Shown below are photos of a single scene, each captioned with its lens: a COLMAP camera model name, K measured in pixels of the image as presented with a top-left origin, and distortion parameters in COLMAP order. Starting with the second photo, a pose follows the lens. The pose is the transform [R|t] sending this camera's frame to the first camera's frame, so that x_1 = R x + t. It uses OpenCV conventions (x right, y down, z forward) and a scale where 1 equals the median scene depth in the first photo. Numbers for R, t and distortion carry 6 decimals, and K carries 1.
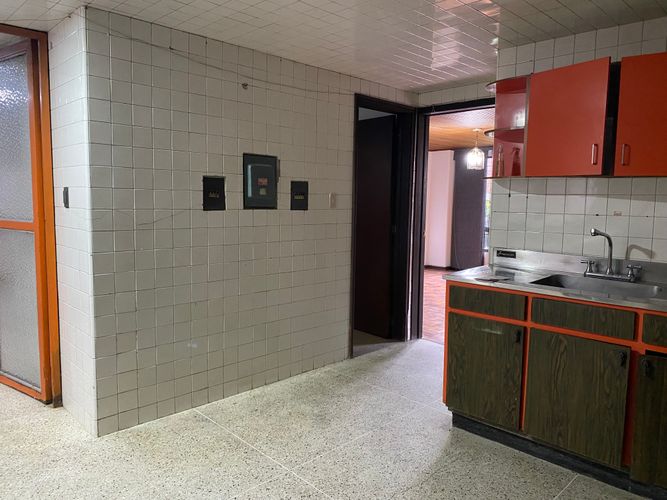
lens RADIAL K [[508.2, 0, 332.4], [0, 508.2, 248.9], [0, 0, 1]] dist [0.021518, -0.027270]
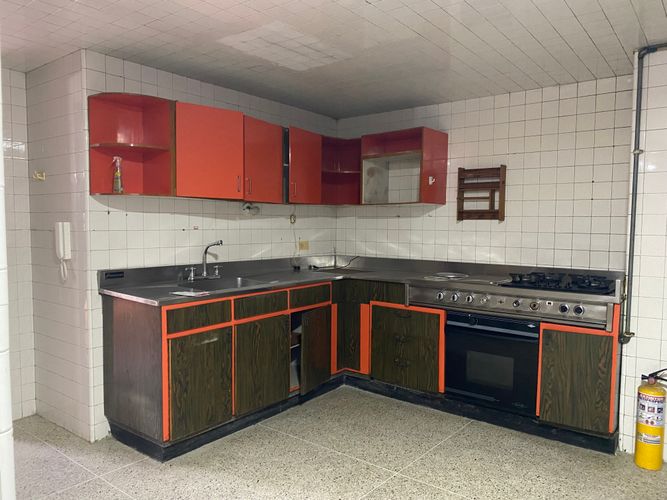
lens RADIAL K [[508.2, 0, 332.4], [0, 508.2, 252.0], [0, 0, 1]] dist [0.021518, -0.027270]
pose [[-0.129265, -0.075377, 0.988741, -0.761684], [0.092233, 0.991870, 0.087674, -0.093022], [-0.987311, 0.102528, -0.121261, 0.855252]]
